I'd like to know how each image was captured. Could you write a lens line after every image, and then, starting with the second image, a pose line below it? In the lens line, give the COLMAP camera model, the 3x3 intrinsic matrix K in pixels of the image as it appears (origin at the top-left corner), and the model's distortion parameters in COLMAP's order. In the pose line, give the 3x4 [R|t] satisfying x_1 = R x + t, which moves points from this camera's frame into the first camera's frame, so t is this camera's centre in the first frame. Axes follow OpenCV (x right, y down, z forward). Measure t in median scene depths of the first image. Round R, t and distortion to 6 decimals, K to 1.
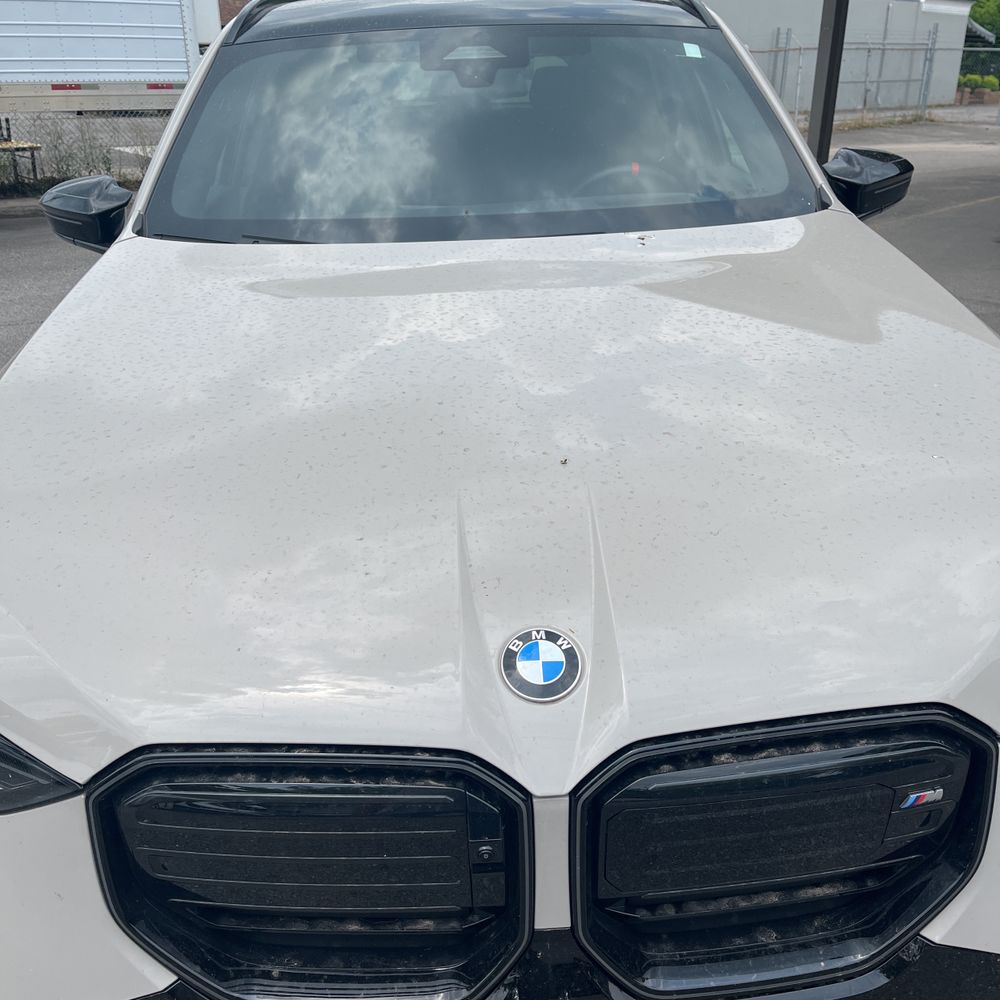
lens RADIAL K [[981.4, 0, 499.3], [0, 981.4, 495.6], [0, 0, 1]] dist [0.149250, -0.219135]
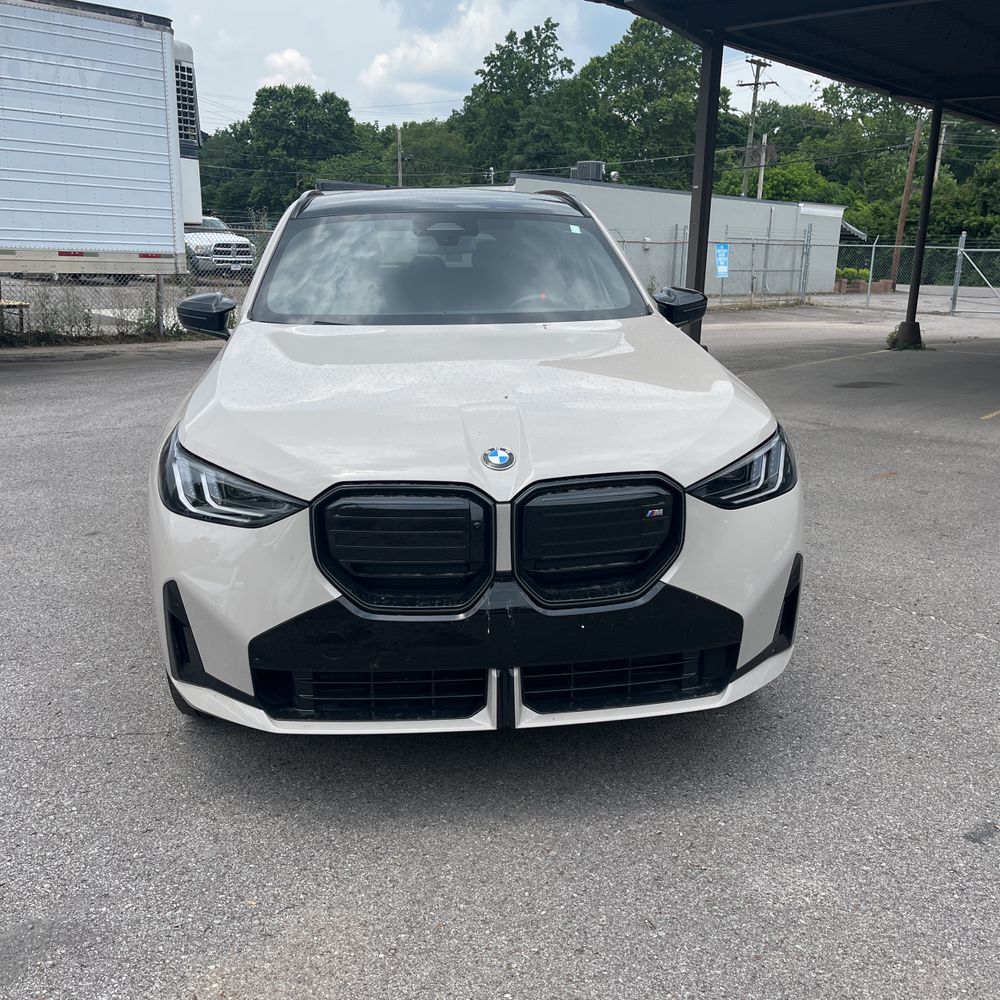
lens RADIAL K [[1005.6, 0, 493.7], [0, 1005.6, 501.9], [0, 0, 1]] dist [0.045515, -0.050025]
pose [[0.997590, 0.006619, 0.069074, -0.015591], [0.004686, 0.986741, -0.162233, 0.076041], [-0.069232, 0.162165, 0.984332, -0.157013]]
